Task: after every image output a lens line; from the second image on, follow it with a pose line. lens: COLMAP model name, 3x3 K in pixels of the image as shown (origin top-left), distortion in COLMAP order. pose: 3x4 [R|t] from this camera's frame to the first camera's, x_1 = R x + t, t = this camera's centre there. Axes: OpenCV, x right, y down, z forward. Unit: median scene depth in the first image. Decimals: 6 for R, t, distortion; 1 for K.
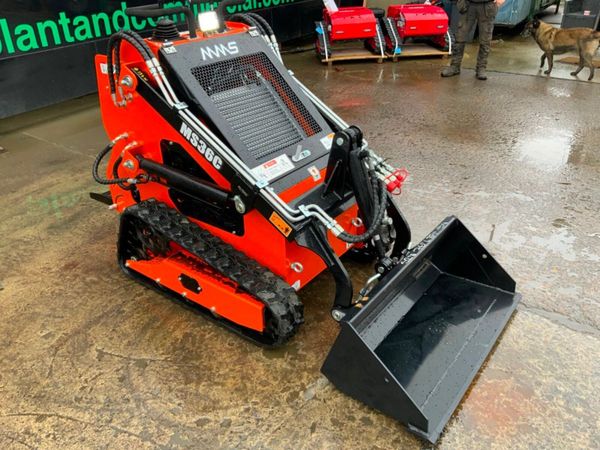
lens RADIAL K [[494.3, 0, 300.1], [0, 494.3, 227.8], [0, 0, 1]] dist [0.079923, -0.154226]
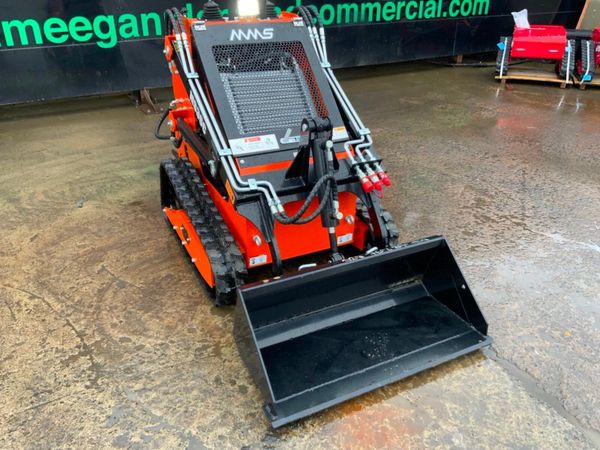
lens RADIAL K [[494.3, 0, 300.1], [0, 494.3, 227.8], [0, 0, 1]] dist [0.079923, -0.154226]
pose [[0.893389, 0.239570, -0.380081, 0.447626], [-0.246670, 0.968612, 0.030727, -0.001170], [0.375512, 0.066304, 0.924443, 0.047885]]
